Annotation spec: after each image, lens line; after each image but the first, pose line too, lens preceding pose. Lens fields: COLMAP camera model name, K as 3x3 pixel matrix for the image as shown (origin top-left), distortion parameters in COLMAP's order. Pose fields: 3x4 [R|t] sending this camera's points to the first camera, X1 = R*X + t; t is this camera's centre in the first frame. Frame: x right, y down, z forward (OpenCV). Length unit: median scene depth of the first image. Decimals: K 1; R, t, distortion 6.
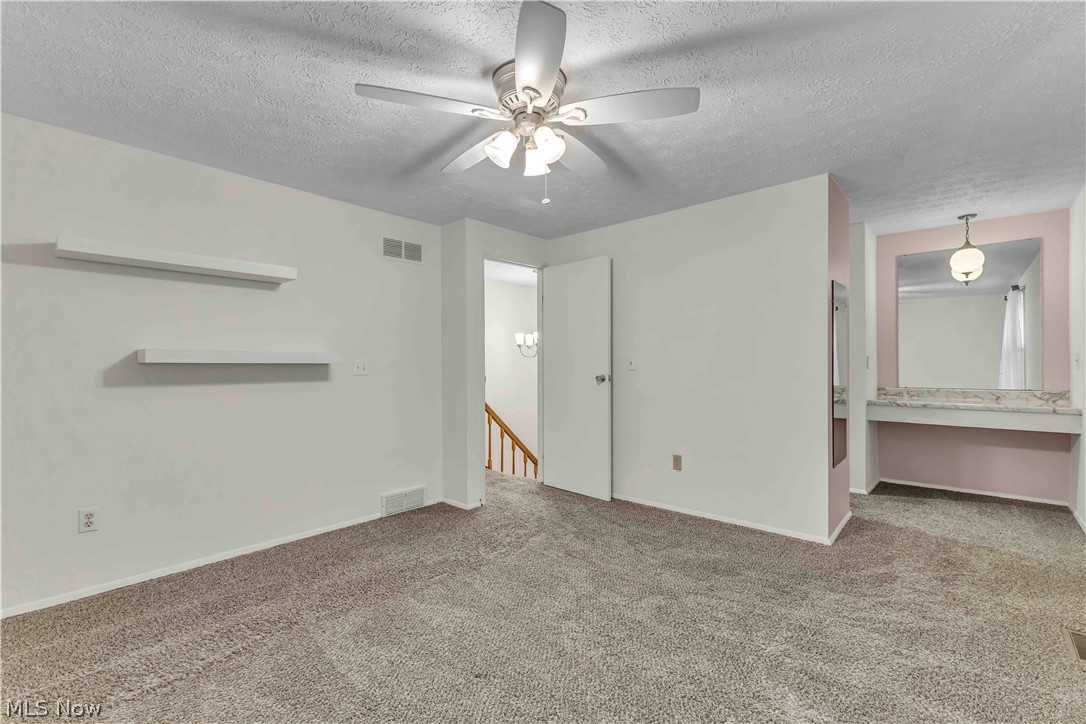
lens RADIAL K [[475.7, 0, 537.9], [0, 475.7, 354.2], [0, 0, 1]] dist [0.016155, -0.003317]
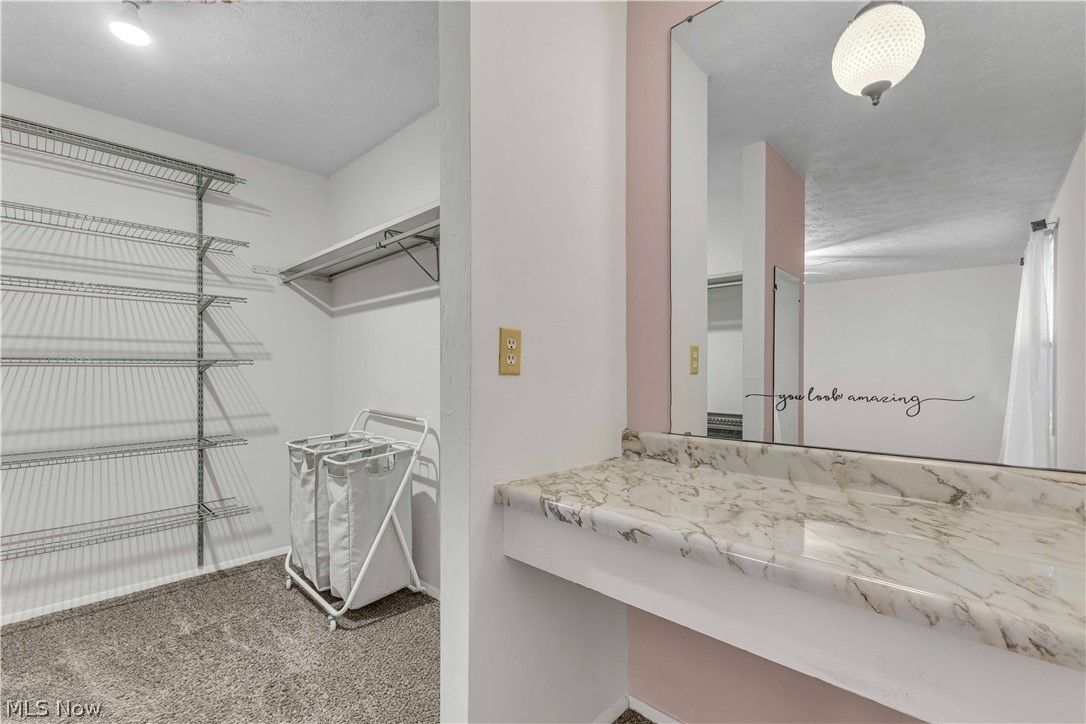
lens RADIAL K [[475.7, 0, 549.3], [0, 475.7, 369.2], [0, 0, 1]] dist [0.016155, -0.003317]
pose [[0.999875, 0.010976, -0.011378, 0.658514], [-0.010892, 0.999913, 0.007468, 0.023503], [0.011459, -0.007344, 0.999907, 0.661364]]
